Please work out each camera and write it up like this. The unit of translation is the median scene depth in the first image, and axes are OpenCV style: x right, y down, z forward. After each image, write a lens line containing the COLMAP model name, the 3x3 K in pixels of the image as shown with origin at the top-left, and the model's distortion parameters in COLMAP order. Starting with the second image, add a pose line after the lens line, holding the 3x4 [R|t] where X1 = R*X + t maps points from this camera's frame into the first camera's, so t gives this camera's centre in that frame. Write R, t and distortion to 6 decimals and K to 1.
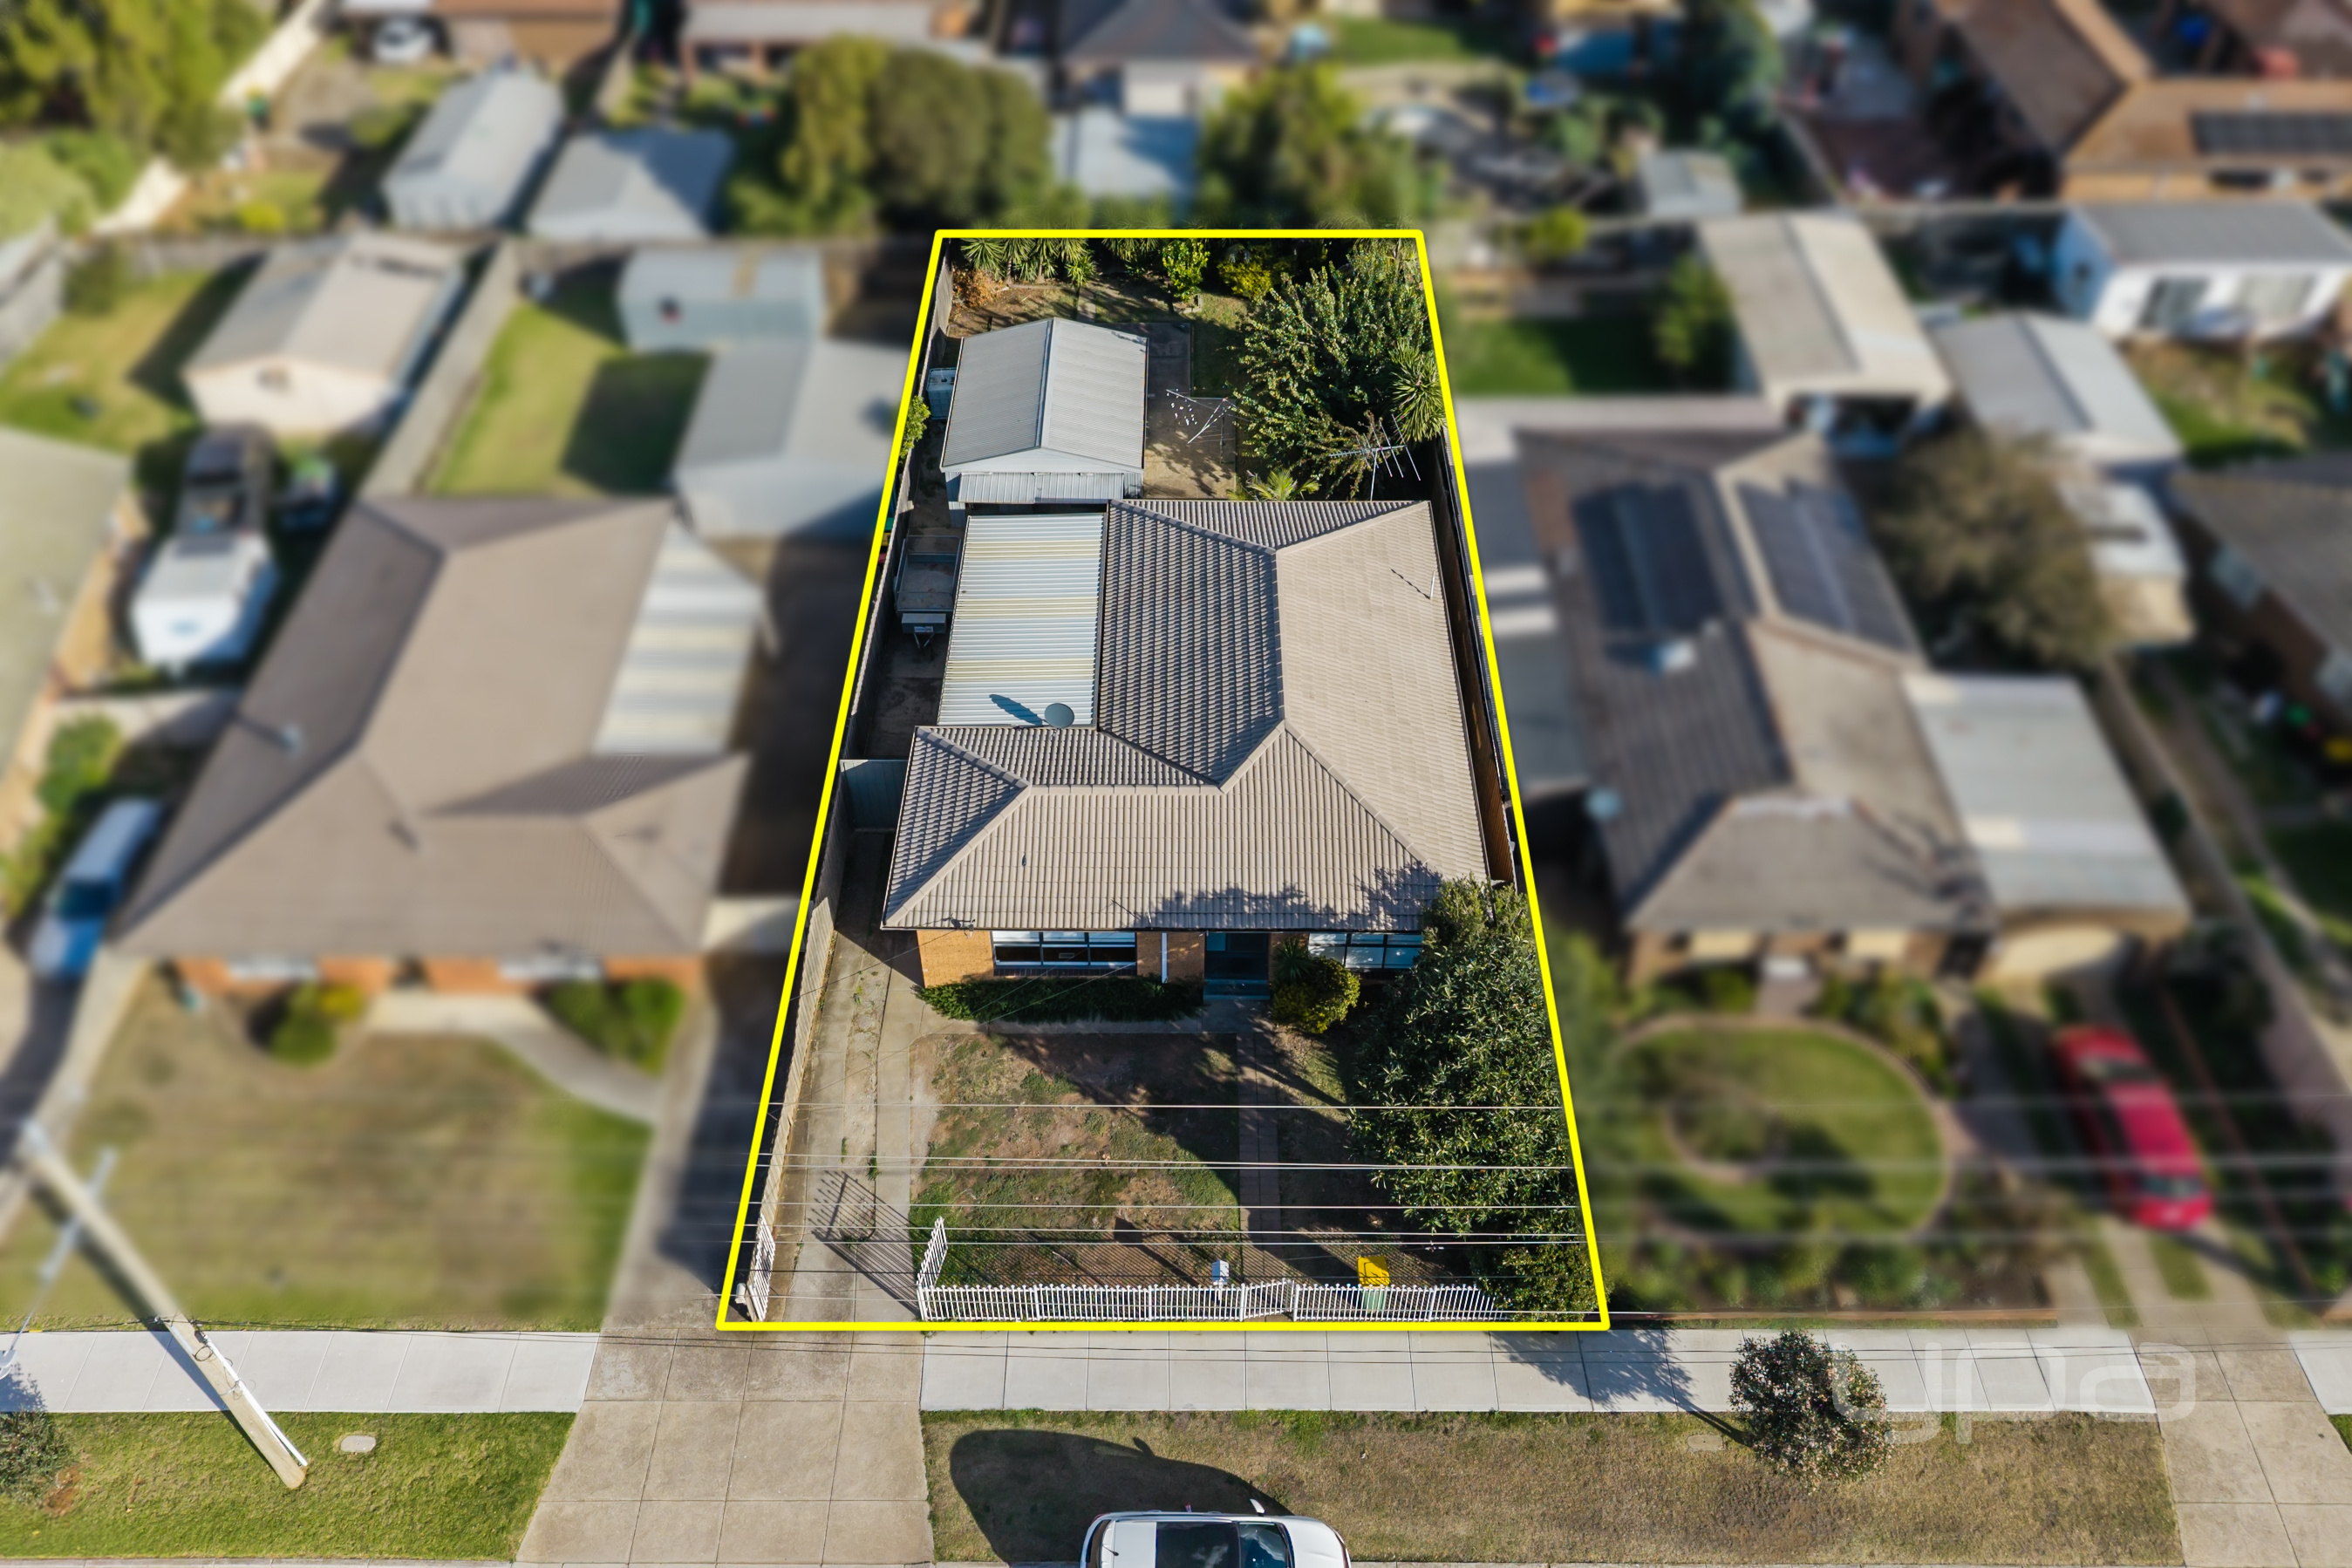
lens RADIAL K [[1580.8, 0, 1168.6], [0, 1580.8, 766.8], [0, 0, 1]] dist [0.022764, -0.001548]
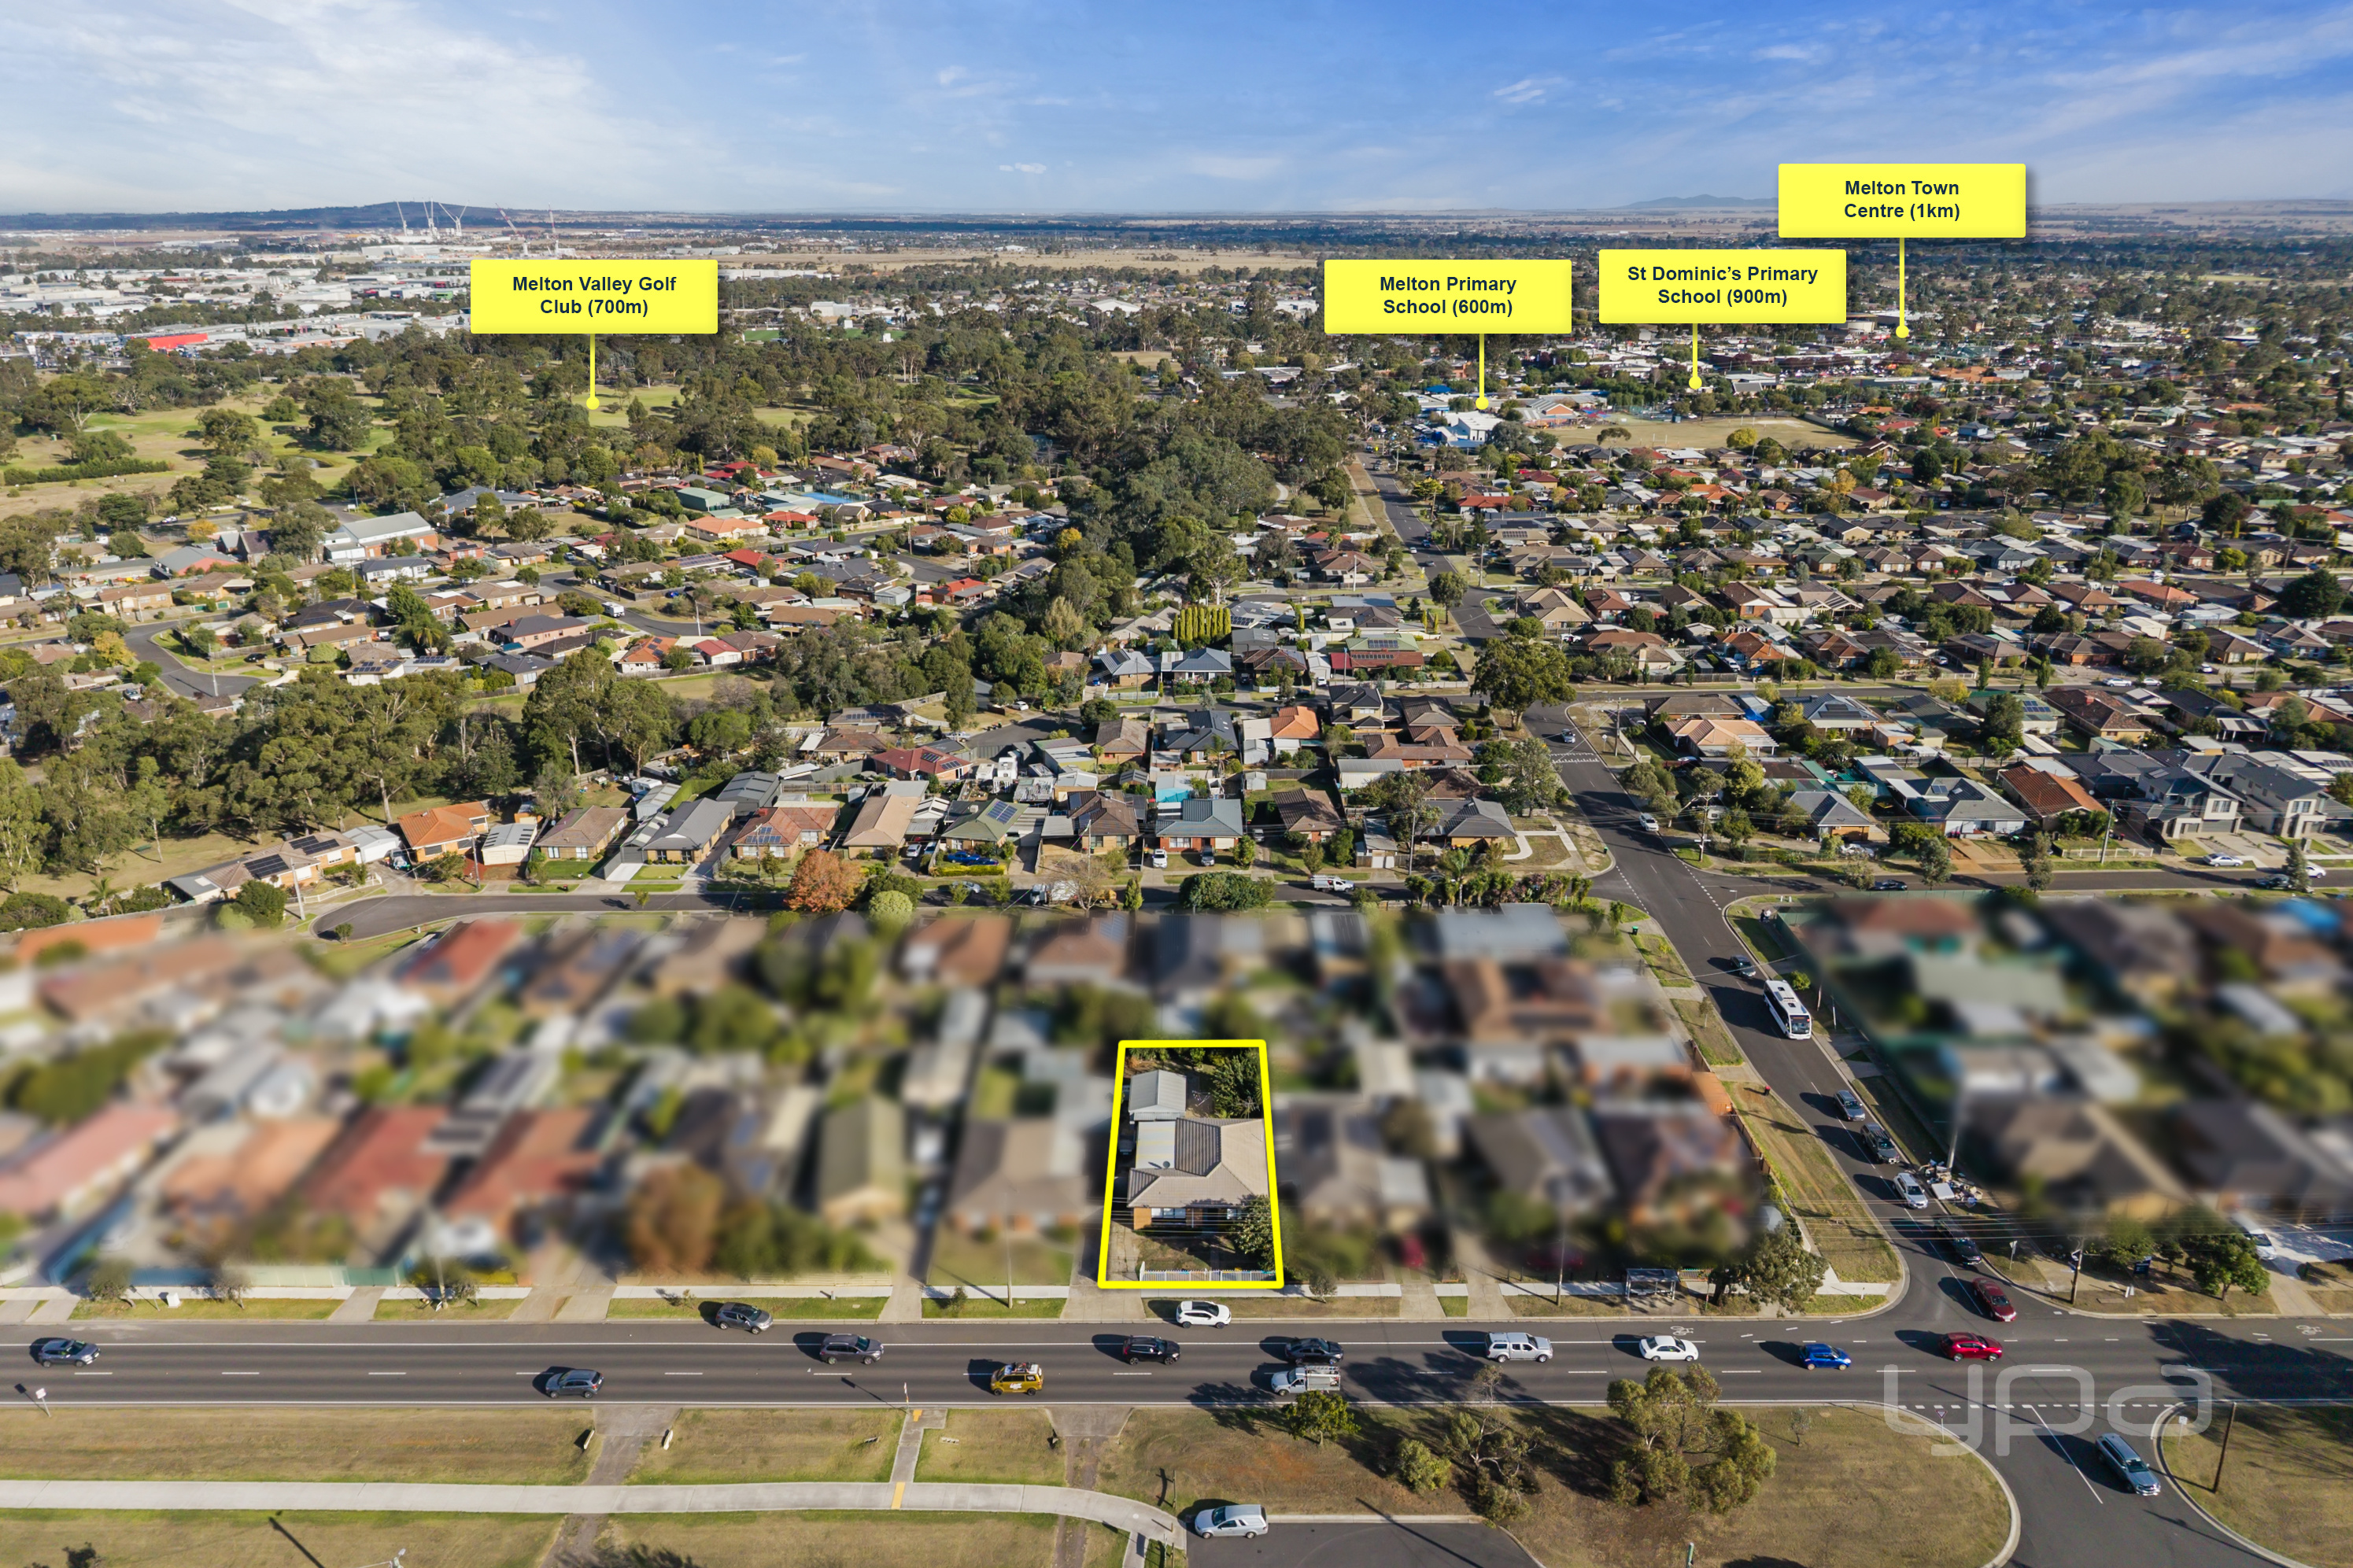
lens RADIAL K [[1581.3, 0, 1172.7], [0, 1581.3, 782.0], [0, 0, 1]] dist [0.022764, -0.001548]
pose [[0.999957, 0.008799, -0.002881, -0.042004], [-0.009154, 0.892903, -0.450156, 0.765446], [-0.001389, 0.450164, 0.892945, -2.555894]]
